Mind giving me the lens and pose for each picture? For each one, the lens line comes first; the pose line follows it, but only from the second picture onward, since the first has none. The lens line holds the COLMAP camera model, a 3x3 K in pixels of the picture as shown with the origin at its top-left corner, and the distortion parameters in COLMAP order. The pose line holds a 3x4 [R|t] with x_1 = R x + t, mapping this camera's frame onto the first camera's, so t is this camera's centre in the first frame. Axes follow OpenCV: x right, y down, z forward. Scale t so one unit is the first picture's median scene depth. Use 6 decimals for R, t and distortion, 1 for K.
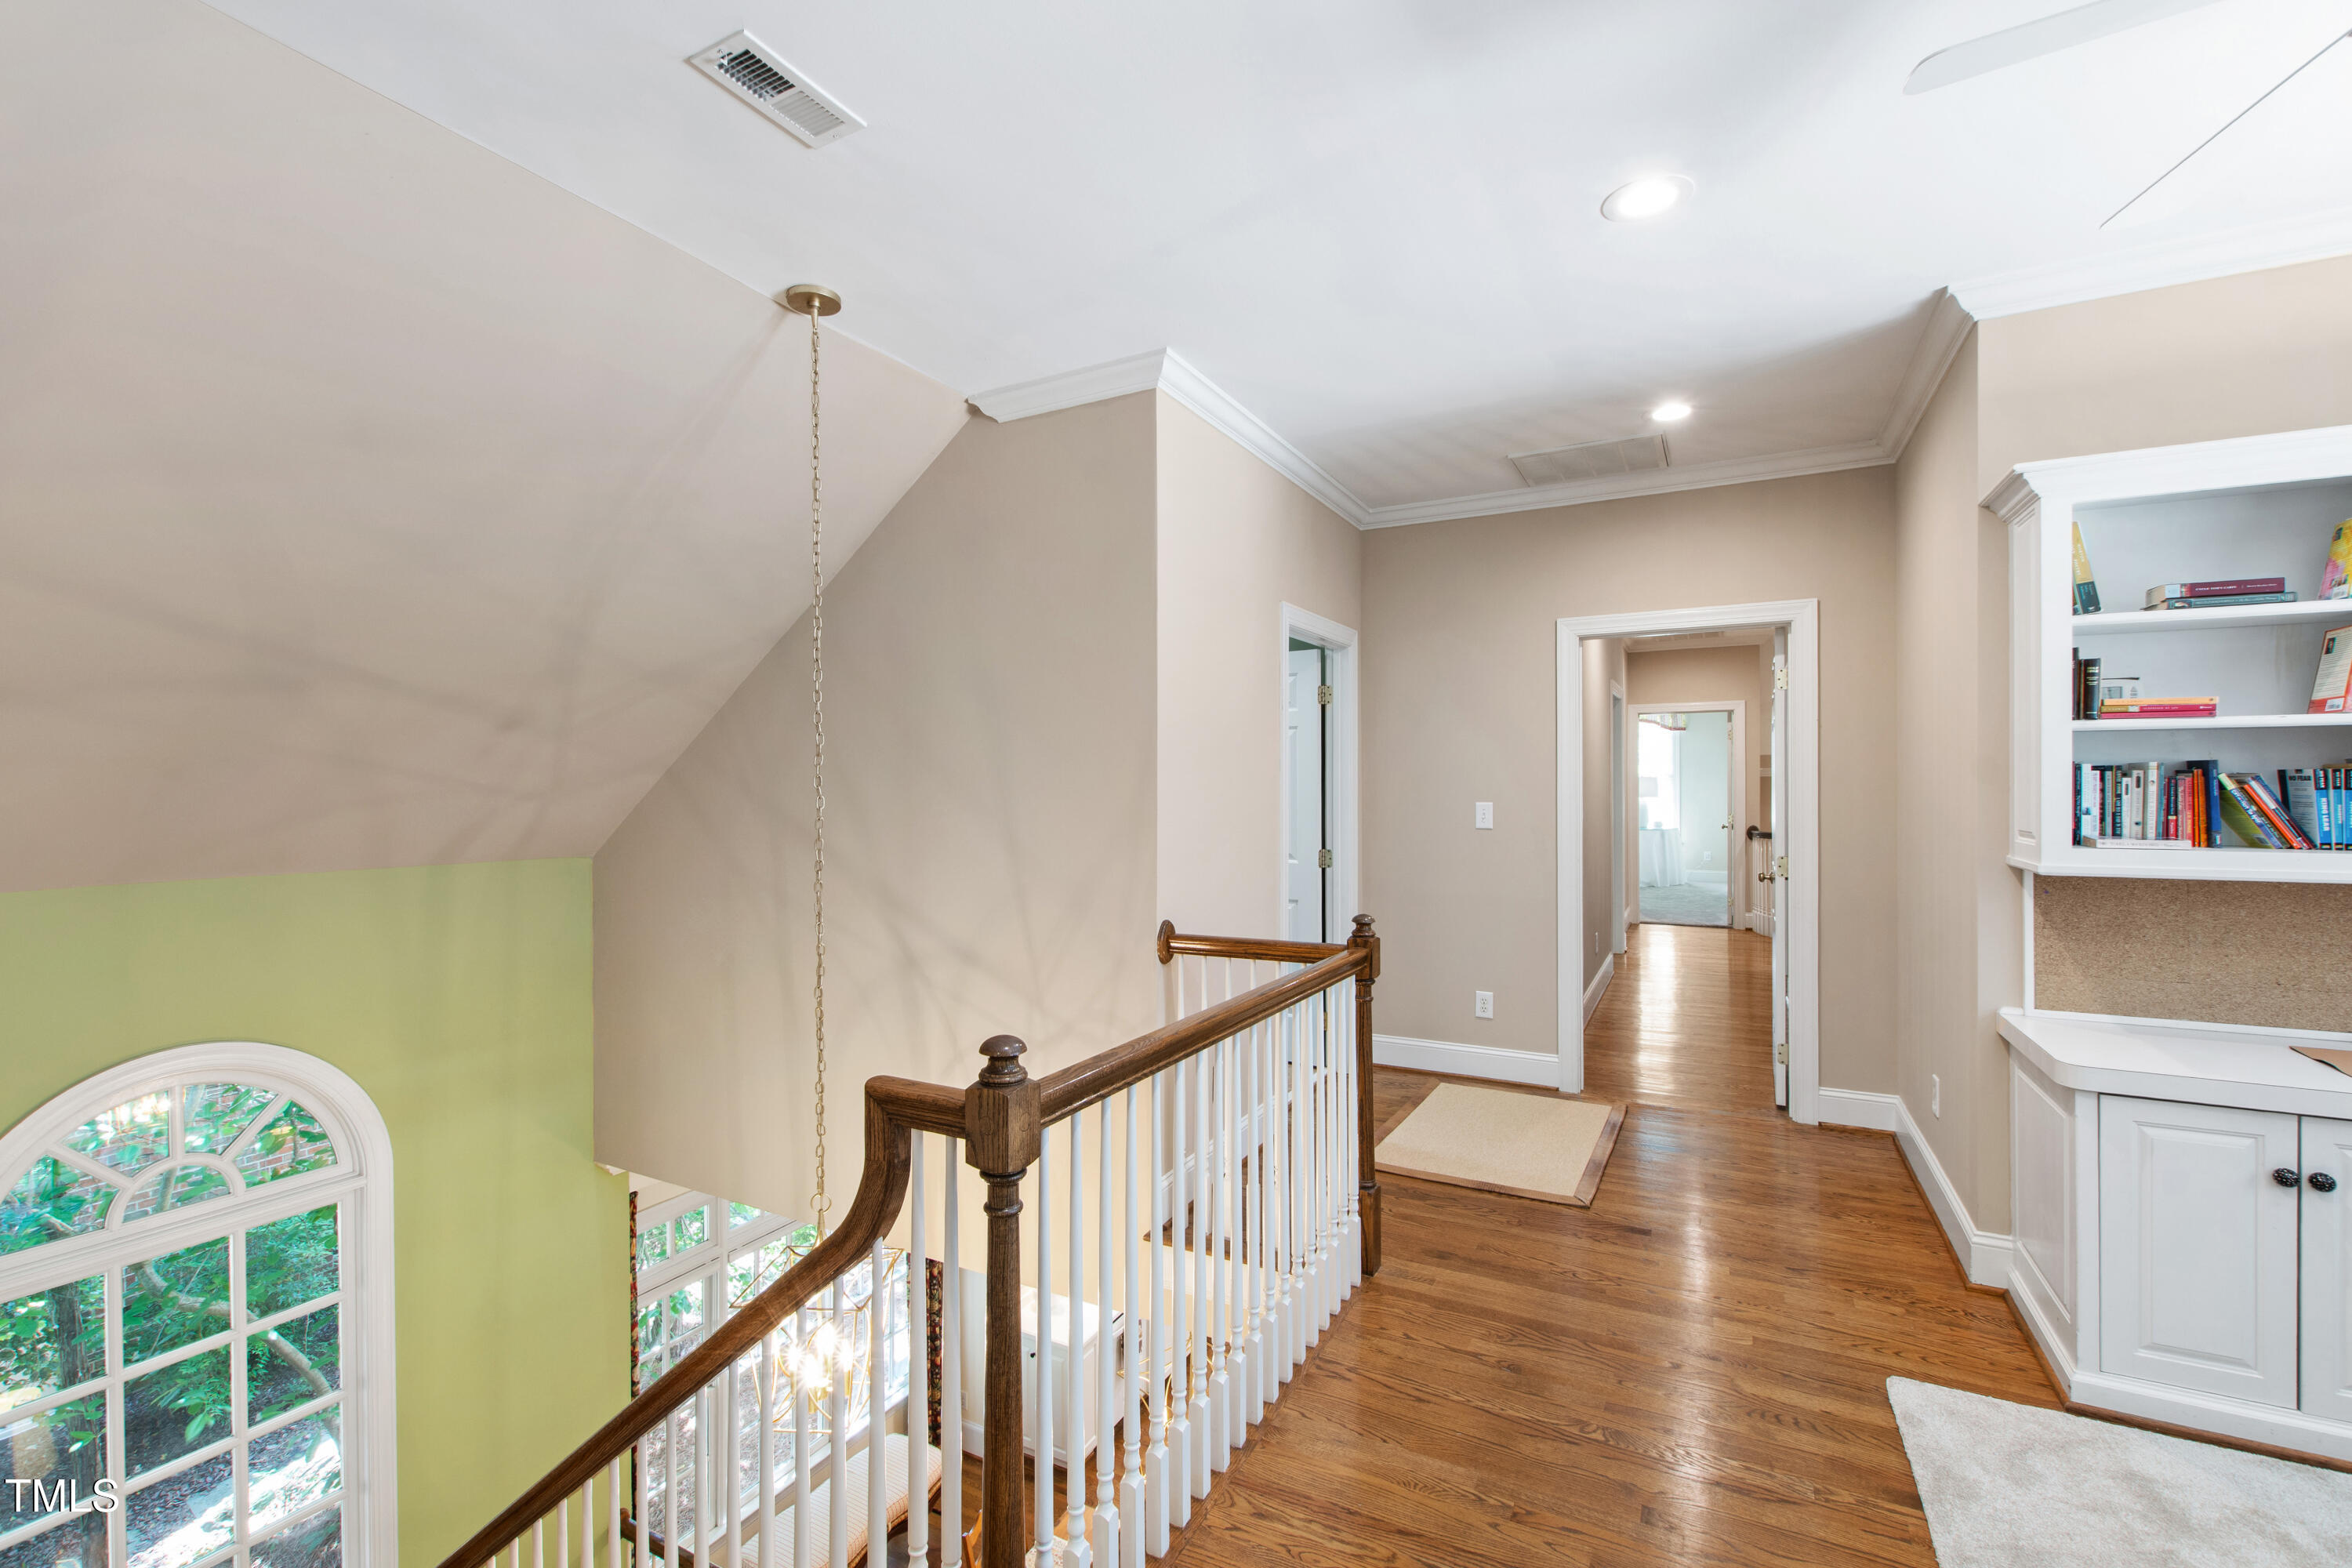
lens RADIAL K [[1029.0, 0, 1121.8], [0, 1029.0, 784.8], [0, 0, 1]] dist [-0.000768, -0.000544]
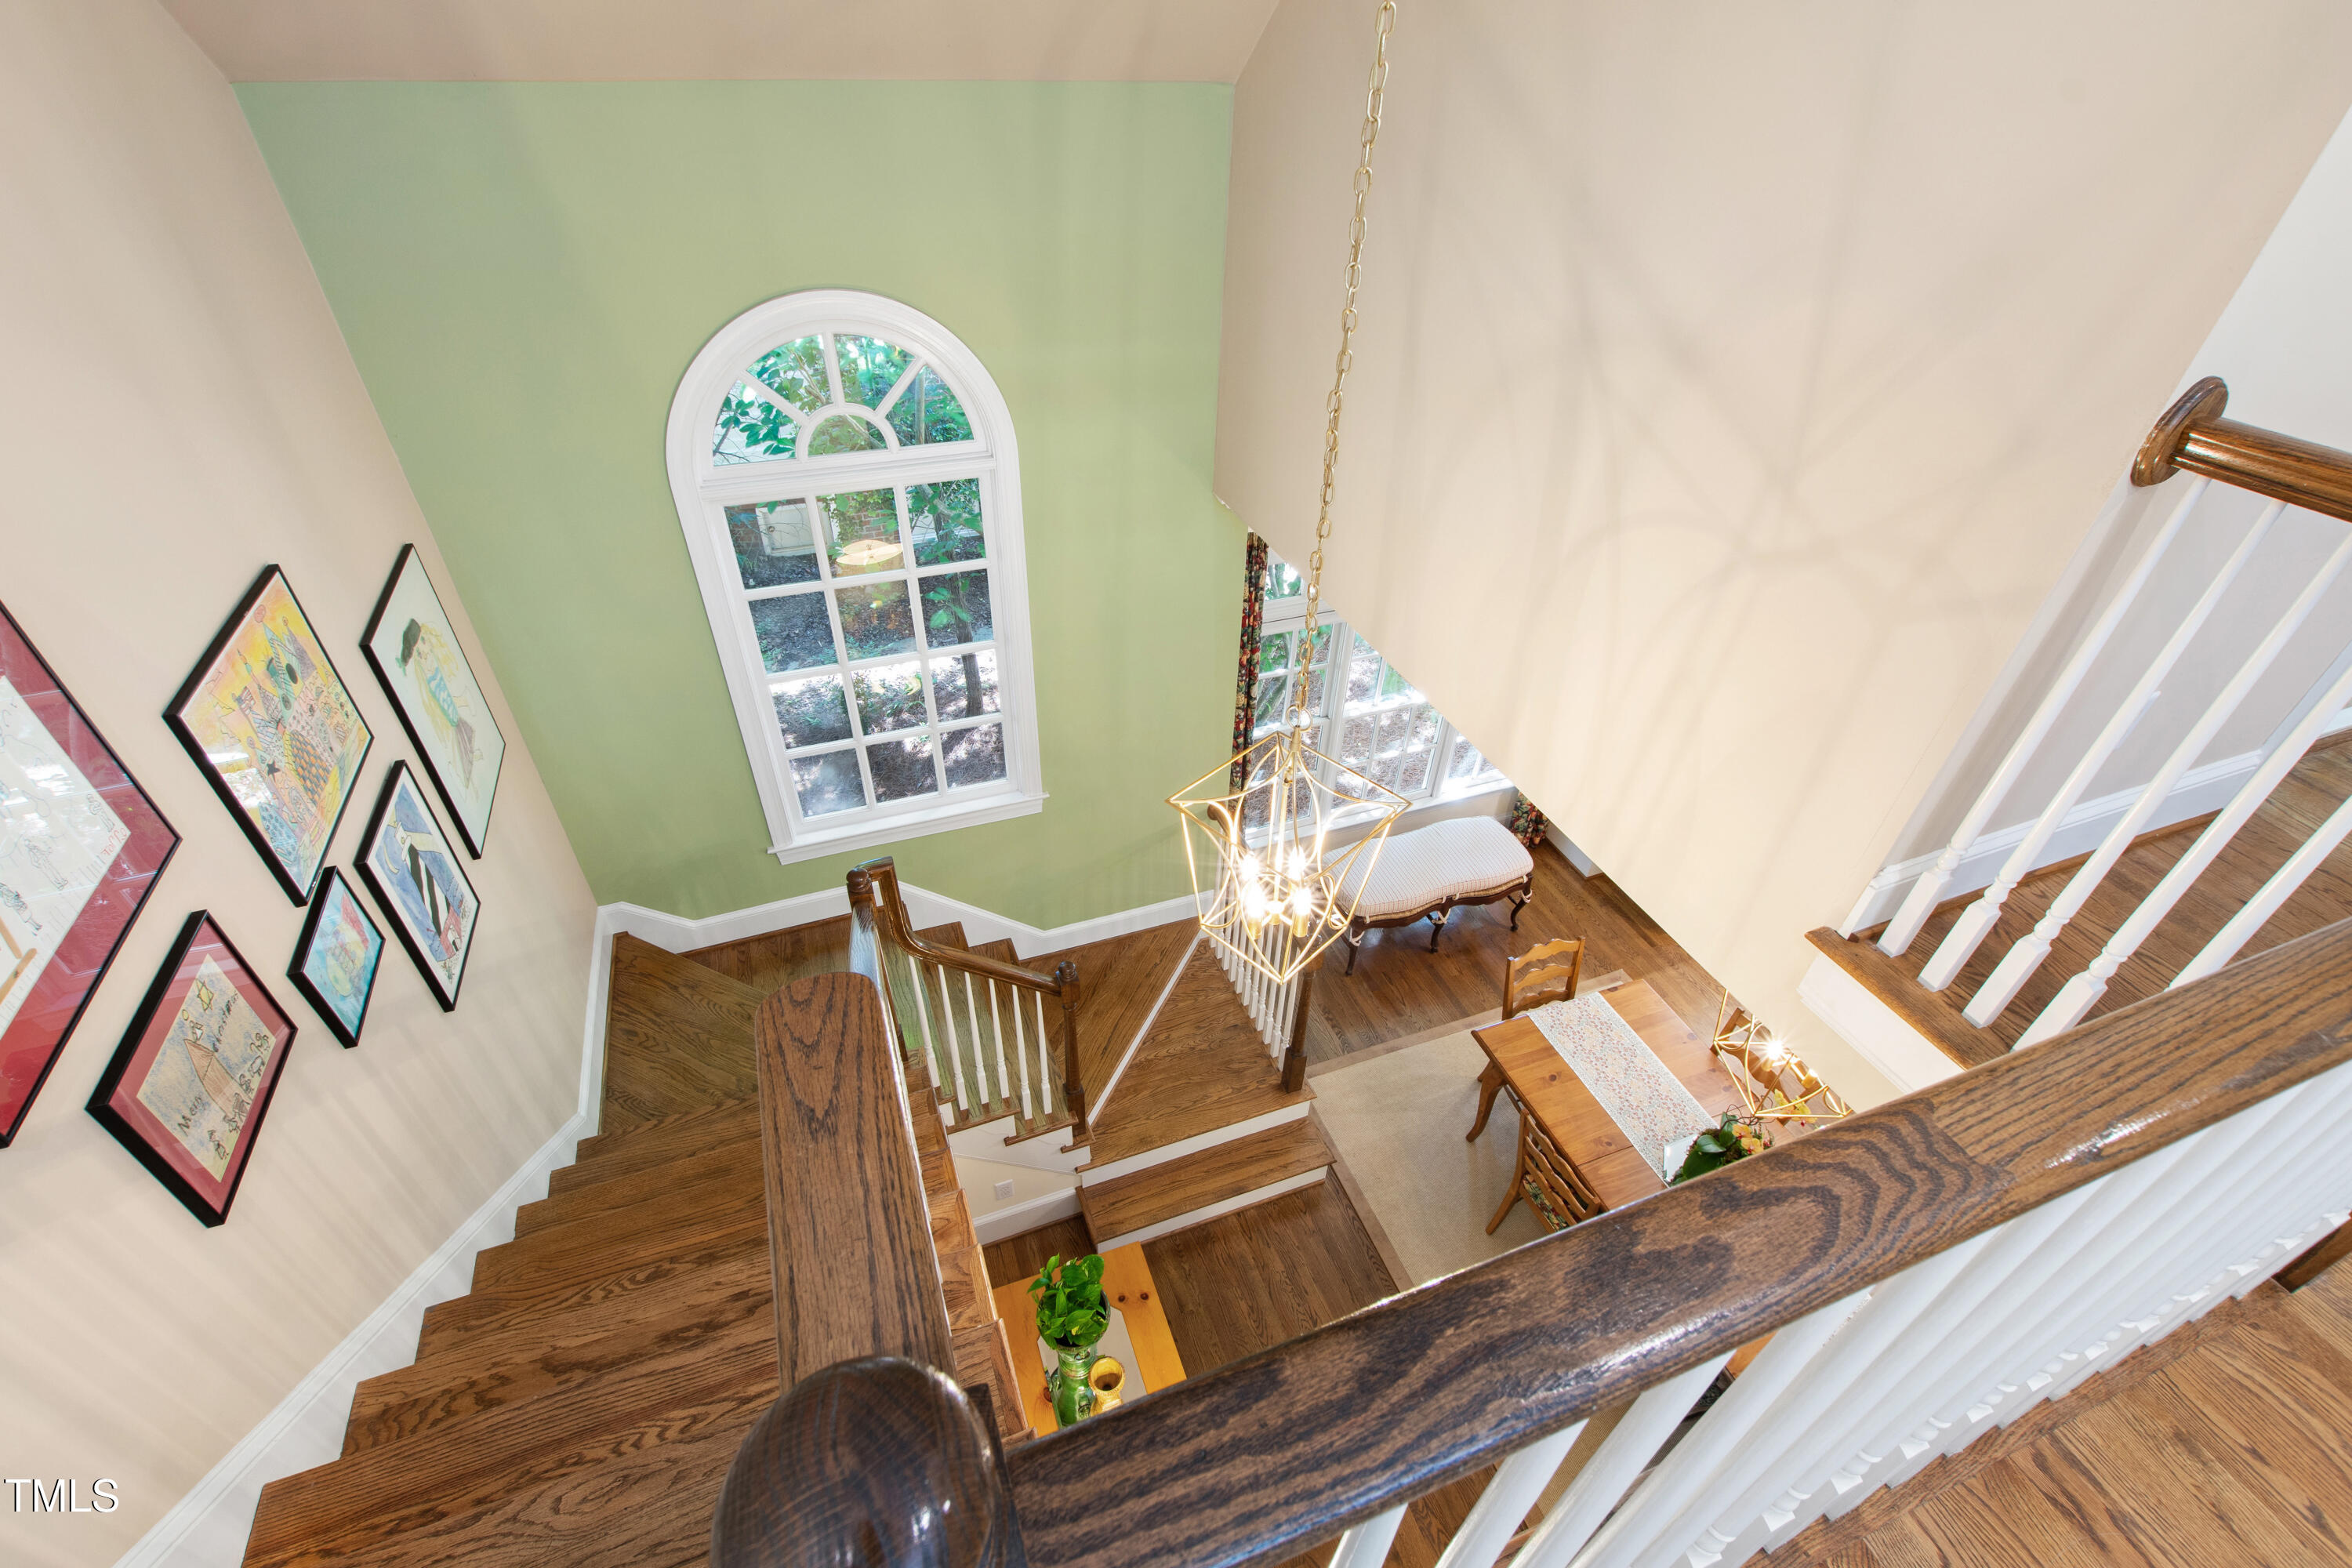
lens RADIAL K [[1002.9, 0, 1169.9], [0, 1002.9, 774.6], [0, 0, 1]] dist [0.000361, -0.000085]
pose [[0.777846, 0.401662, -0.483347, -0.016939], [-0.023459, 0.787124, 0.616348, 0.021762], [0.628017, -0.468085, 0.621684, 0.379195]]
